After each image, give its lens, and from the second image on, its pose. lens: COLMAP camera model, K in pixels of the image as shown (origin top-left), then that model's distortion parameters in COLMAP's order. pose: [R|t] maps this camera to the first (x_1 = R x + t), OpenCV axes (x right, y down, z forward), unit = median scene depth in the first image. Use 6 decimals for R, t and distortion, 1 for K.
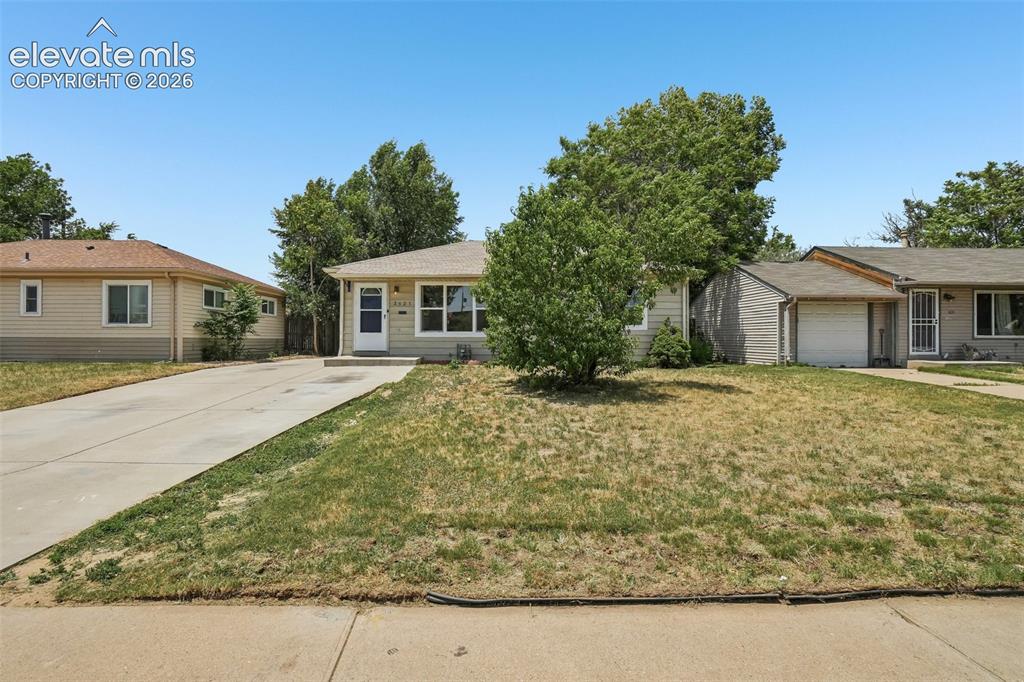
lens RADIAL K [[481.2, 0, 521.2], [0, 481.2, 339.2], [0, 0, 1]] dist [-0.021619, 0.003039]
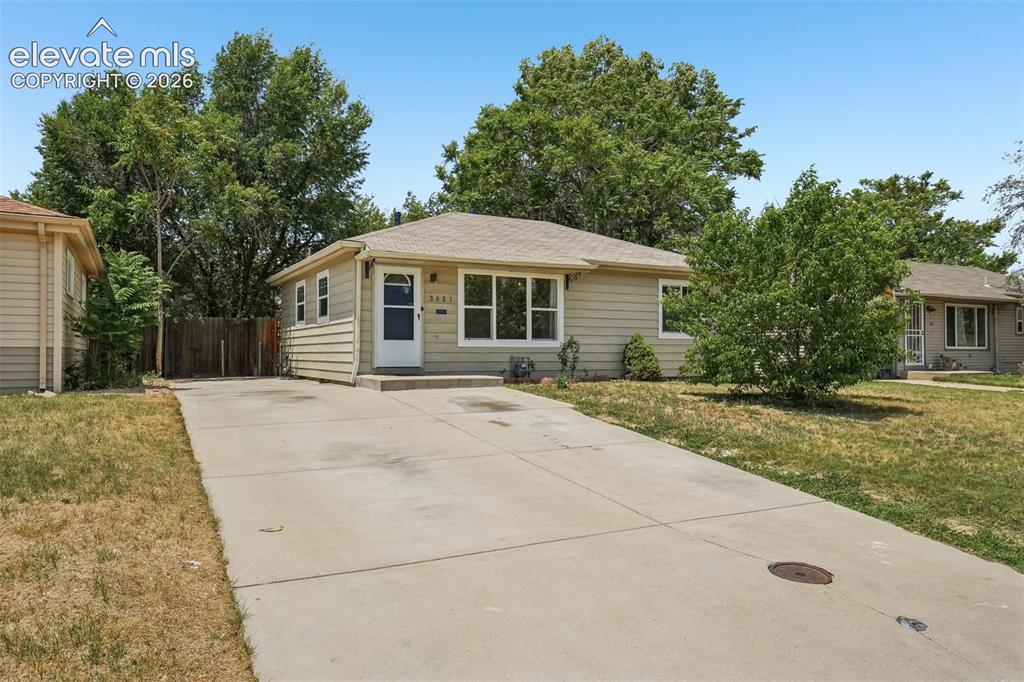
lens RADIAL K [[695.7, 0, 509.8], [0, 695.7, 342.0], [0, 0, 1]] dist [-0.002064, 0.012329]
pose [[0.895097, 0.005198, 0.445841, -0.603916], [-0.002146, 0.999971, -0.007349, -0.004124], [-0.445866, 0.005621, 0.895082, 0.052070]]
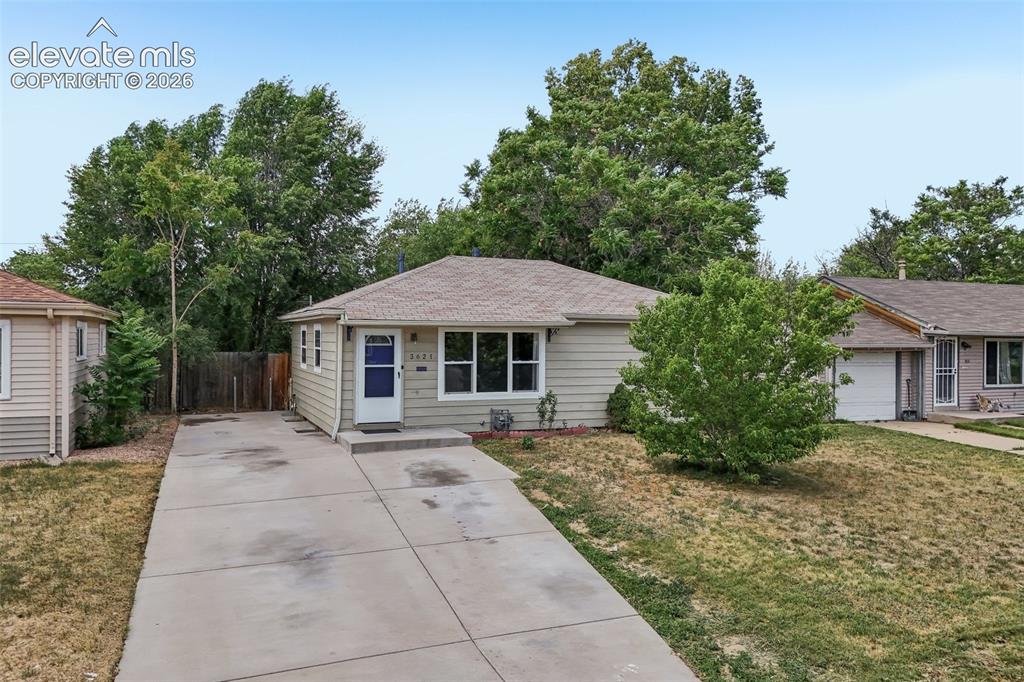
lens RADIAL K [[757.5, 0, 514.8], [0, 757.5, 335.1], [0, 0, 1]] dist [0.051348, -0.039820]
pose [[0.934045, 0.005218, 0.357117, -0.525487], [-0.008771, 0.999927, 0.008331, -0.117220], [-0.357047, -0.010914, 0.934023, -0.136644]]
